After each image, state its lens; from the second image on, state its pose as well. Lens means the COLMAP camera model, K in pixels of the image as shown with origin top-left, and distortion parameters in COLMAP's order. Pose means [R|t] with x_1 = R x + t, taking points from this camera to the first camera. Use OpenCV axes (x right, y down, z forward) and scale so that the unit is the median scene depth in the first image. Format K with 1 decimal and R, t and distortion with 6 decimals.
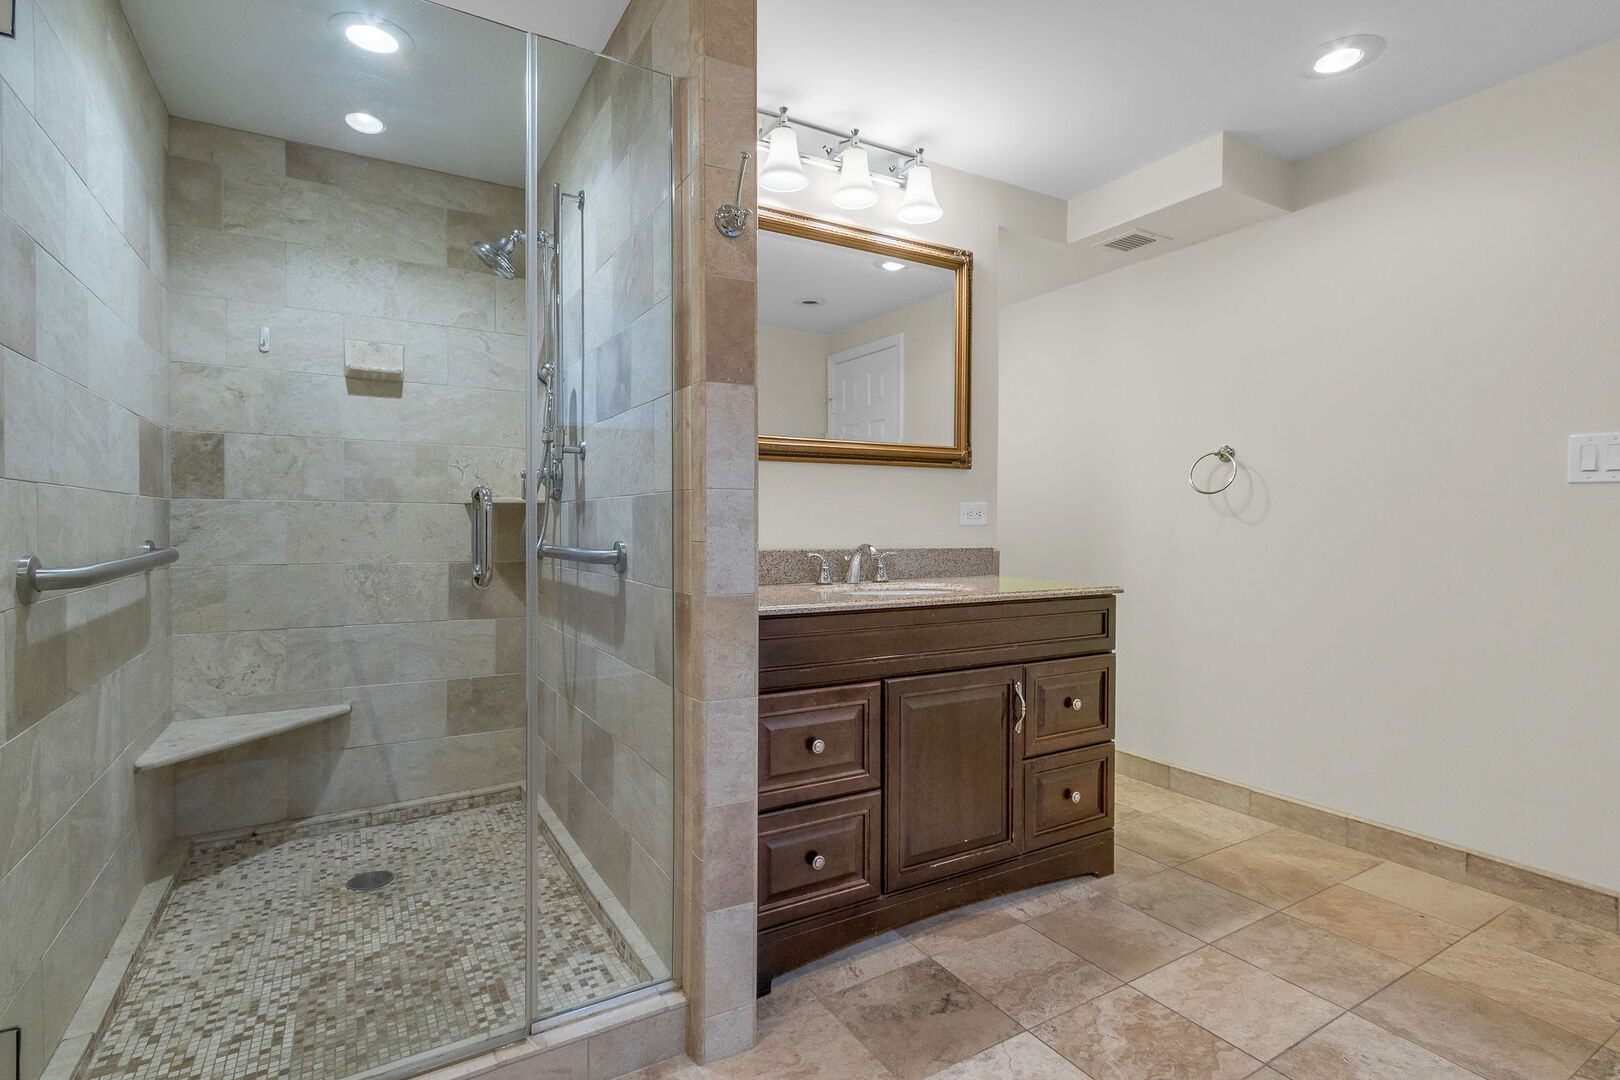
lens RADIAL K [[757.8, 0, 810.0], [0, 757.8, 540.0], [0, 0, 1]] dist [0.001437, 0.000083]
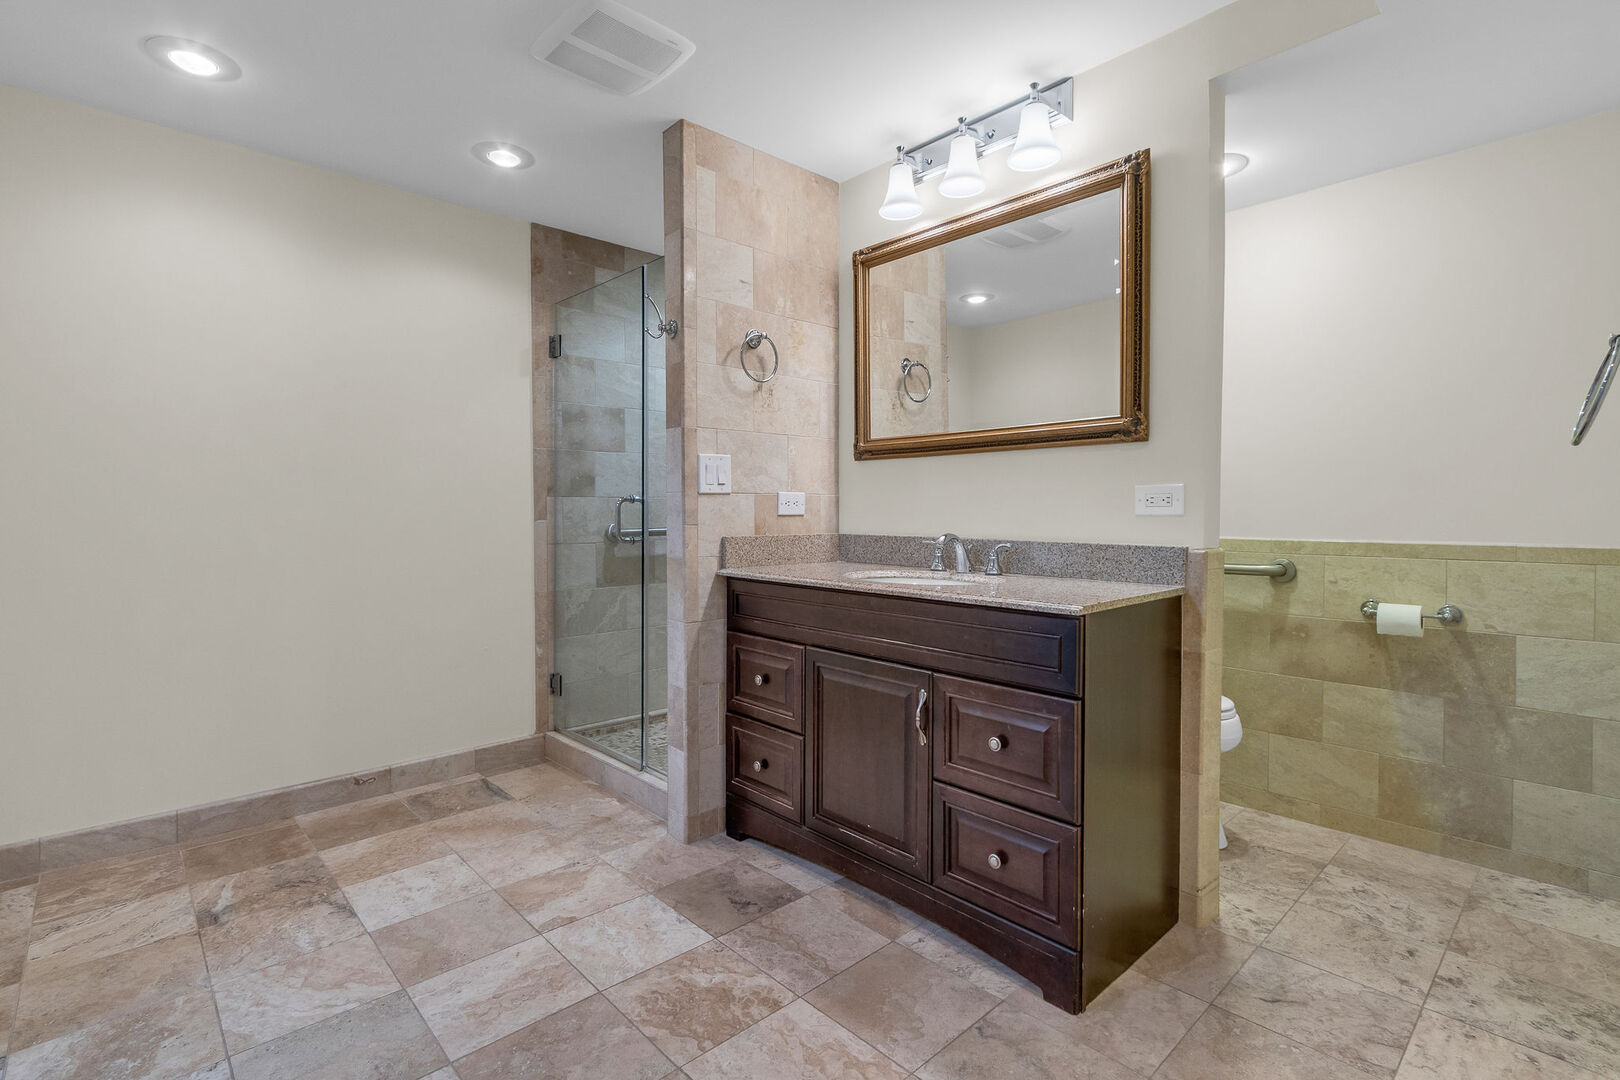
lens RADIAL K [[745.6, 0, 810.8], [0, 745.6, 530.0], [0, 0, 1]] dist [0.003356, 0.000085]
pose [[0.230818, 0.026781, -0.972628, 1.112396], [-0.017195, 0.999577, 0.023442, -0.022265], [0.972845, 0.011314, 0.231181, 0.664357]]
